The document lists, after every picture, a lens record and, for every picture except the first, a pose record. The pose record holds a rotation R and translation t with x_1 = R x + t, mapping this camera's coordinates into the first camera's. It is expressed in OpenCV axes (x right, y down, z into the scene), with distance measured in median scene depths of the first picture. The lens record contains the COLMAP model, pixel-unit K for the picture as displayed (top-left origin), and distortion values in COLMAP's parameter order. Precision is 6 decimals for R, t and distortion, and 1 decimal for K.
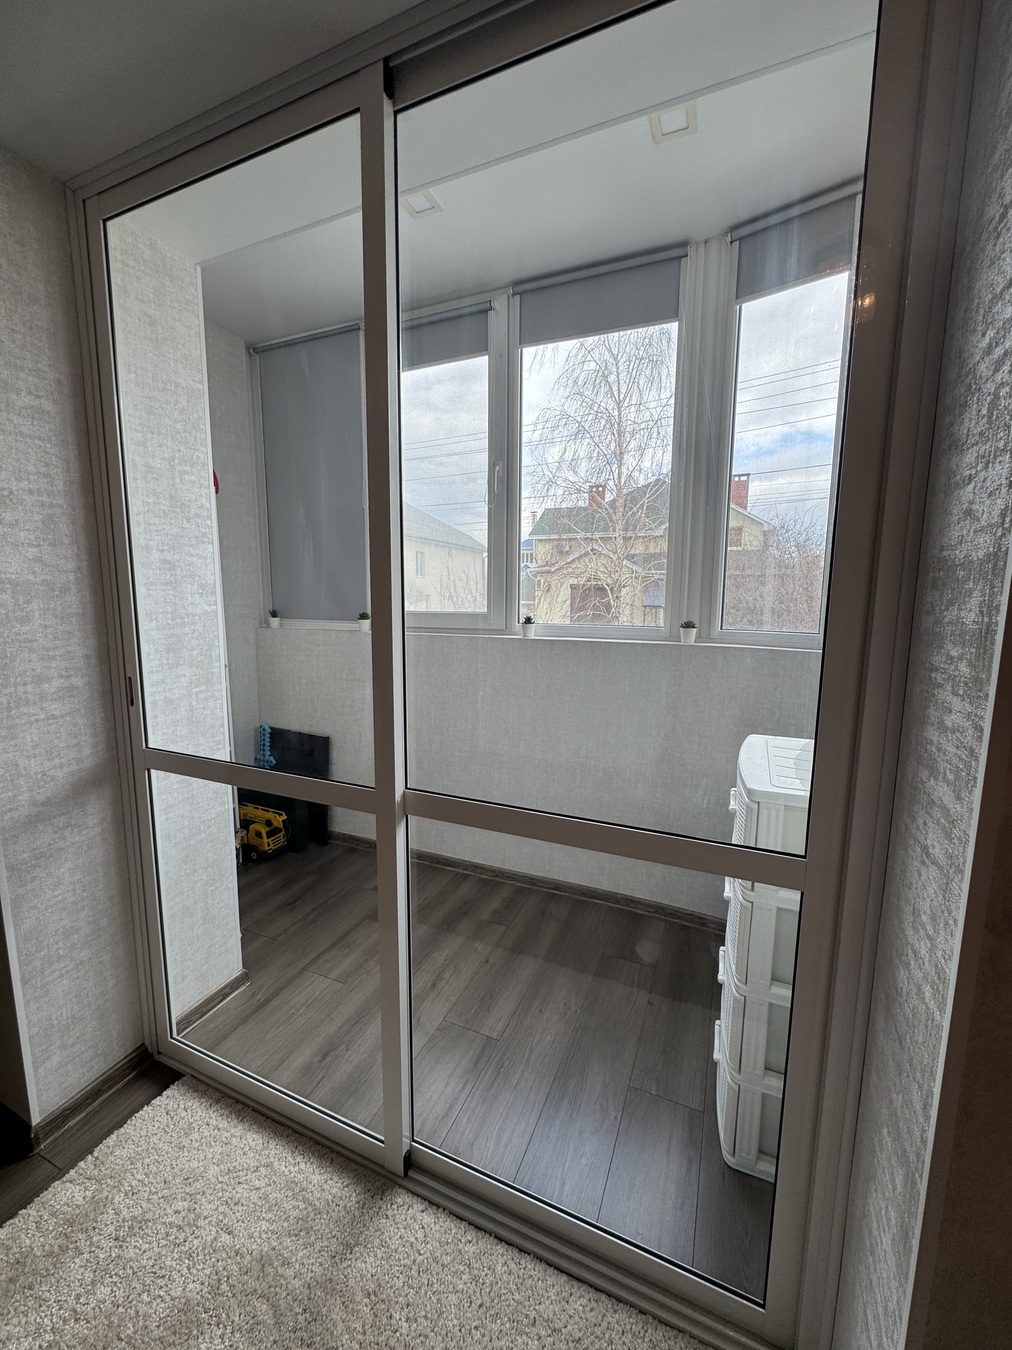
lens RADIAL K [[540.9, 0, 511.5], [0, 540.9, 676.0], [0, 0, 1]] dist [-0.000208, 0.001113]
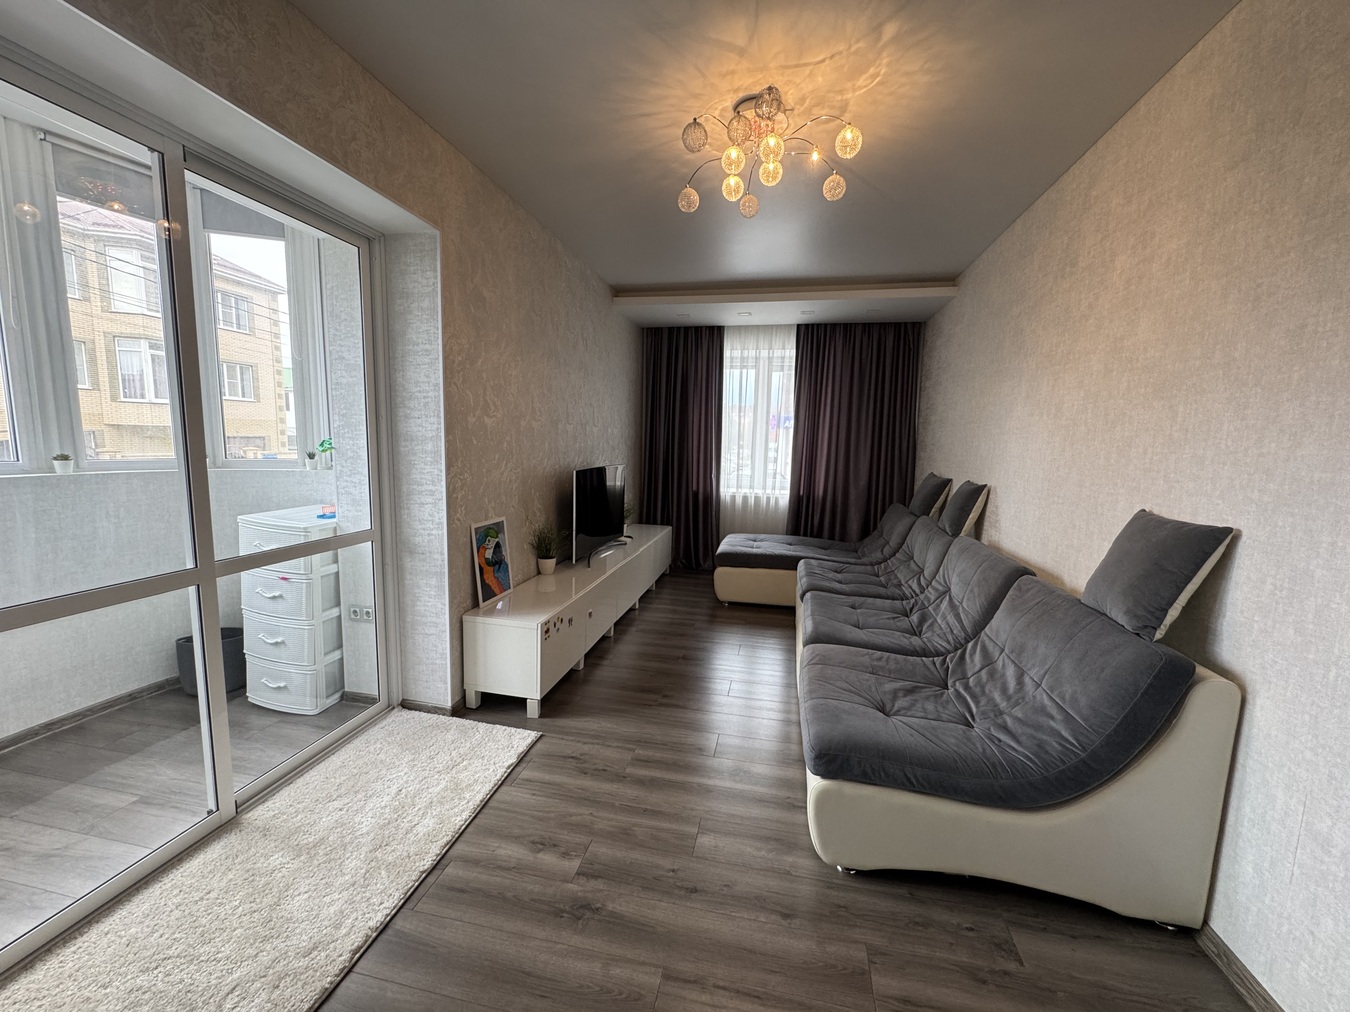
lens RADIAL K [[540.9, 0, 671.2], [0, 540.9, 507.3], [0, 0, 1]] dist [-0.000208, 0.001113]
pose [[-0.200074, -0.135513, 0.970364, -1.190297], [0.112769, 0.980622, 0.160196, -0.033162], [-0.973270, 0.141478, -0.180915, -0.035154]]
